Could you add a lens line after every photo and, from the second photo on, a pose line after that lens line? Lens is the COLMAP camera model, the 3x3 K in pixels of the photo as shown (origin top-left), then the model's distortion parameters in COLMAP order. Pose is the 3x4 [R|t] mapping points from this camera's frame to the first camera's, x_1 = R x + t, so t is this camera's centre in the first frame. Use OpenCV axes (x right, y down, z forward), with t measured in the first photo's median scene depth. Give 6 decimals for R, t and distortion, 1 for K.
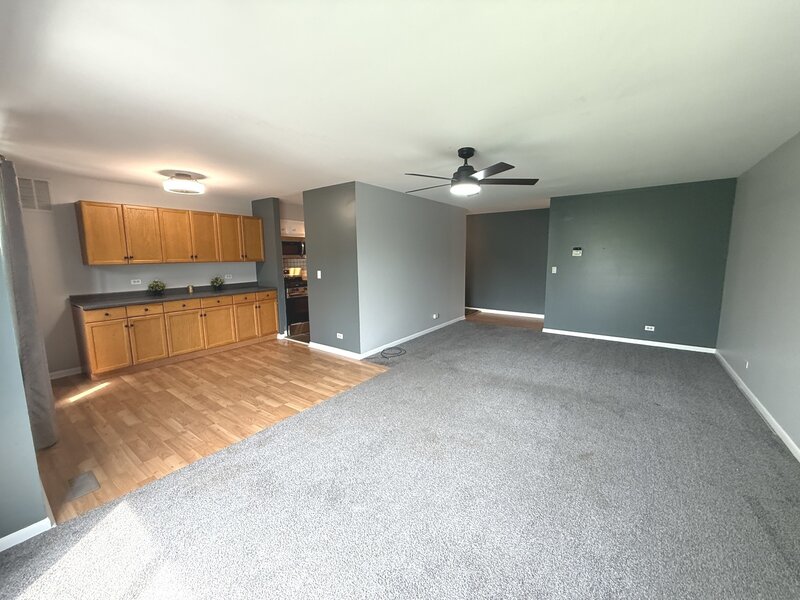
lens RADIAL K [[319.6, 0, 397.5], [0, 319.6, 298.8], [0, 0, 1]] dist [0.001684, 0.000167]
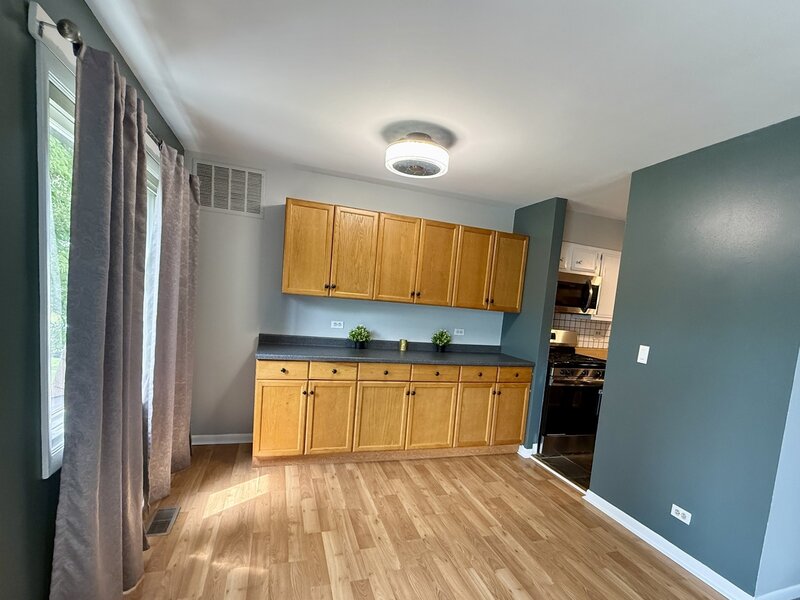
lens RADIAL K [[394.2, 0, 412.4], [0, 394.2, 343.4], [0, 0, 1]] dist [0.004120, 0.000504]
pose [[0.820492, 0.140749, -0.554060, -0.225732], [-0.170299, 0.985391, -0.001869, -0.039547], [0.545703, 0.095889, 0.832474, 0.405788]]
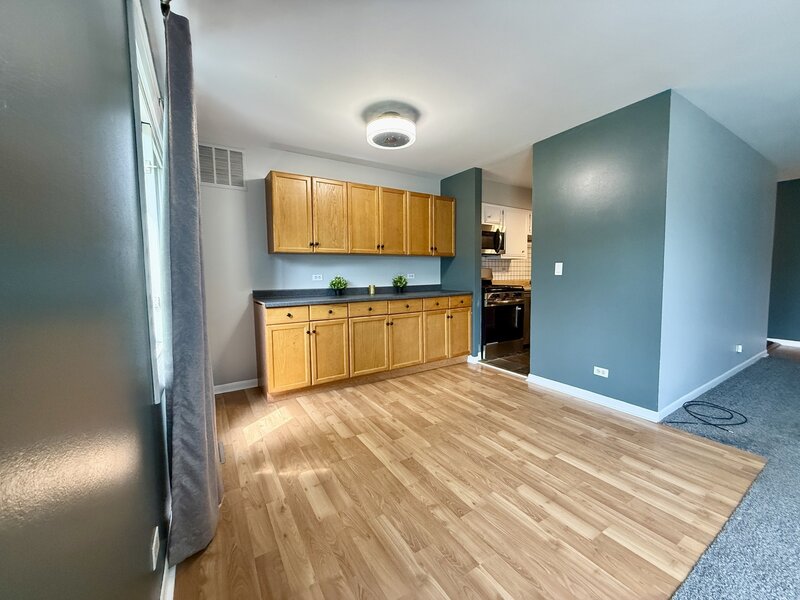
lens RADIAL K [[319.6, 0, 400.0], [0, 319.6, 298.6], [0, 0, 1]] dist [0.001684, 0.000167]
pose [[0.931479, 0.026281, -0.362845, -0.333940], [-0.046957, 0.997729, -0.048281, 0.029188], [0.360753, 0.062010, 0.930598, 0.333903]]
